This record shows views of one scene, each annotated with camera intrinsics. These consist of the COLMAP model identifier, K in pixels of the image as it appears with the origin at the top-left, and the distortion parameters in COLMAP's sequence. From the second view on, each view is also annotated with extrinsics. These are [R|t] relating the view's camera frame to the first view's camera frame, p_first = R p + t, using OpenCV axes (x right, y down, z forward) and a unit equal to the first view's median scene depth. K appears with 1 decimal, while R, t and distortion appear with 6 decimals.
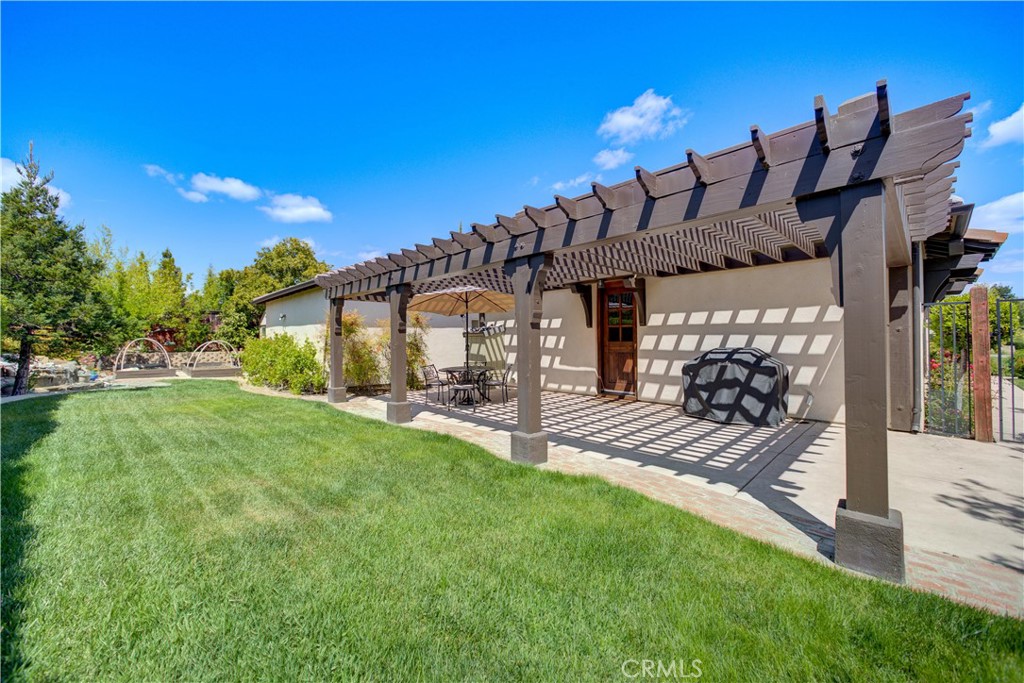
lens RADIAL K [[400.9, 0, 507.9], [0, 400.9, 337.5], [0, 0, 1]] dist [-0.008487, 0.002413]
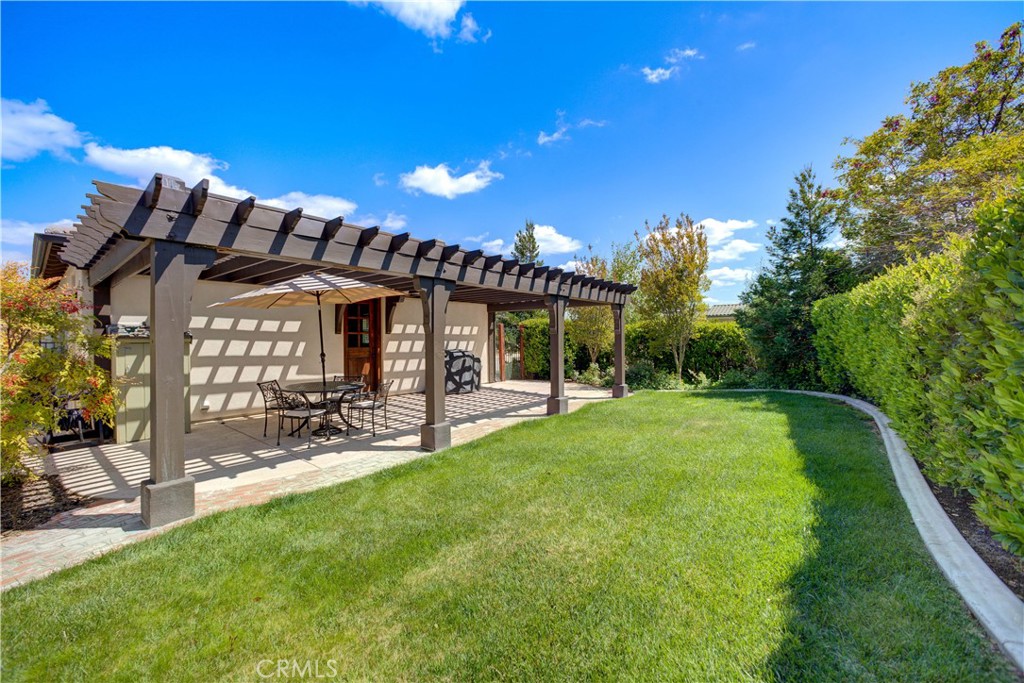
lens RADIAL K [[400.9, 0, 507.7], [0, 400.9, 339.4], [0, 0, 1]] dist [-0.008487, 0.002413]
pose [[-0.115876, 0.013467, 0.993172, -0.931194], [0.006218, 0.999898, -0.012833, 0.007684], [-0.993244, 0.004688, -0.115948, 0.797950]]
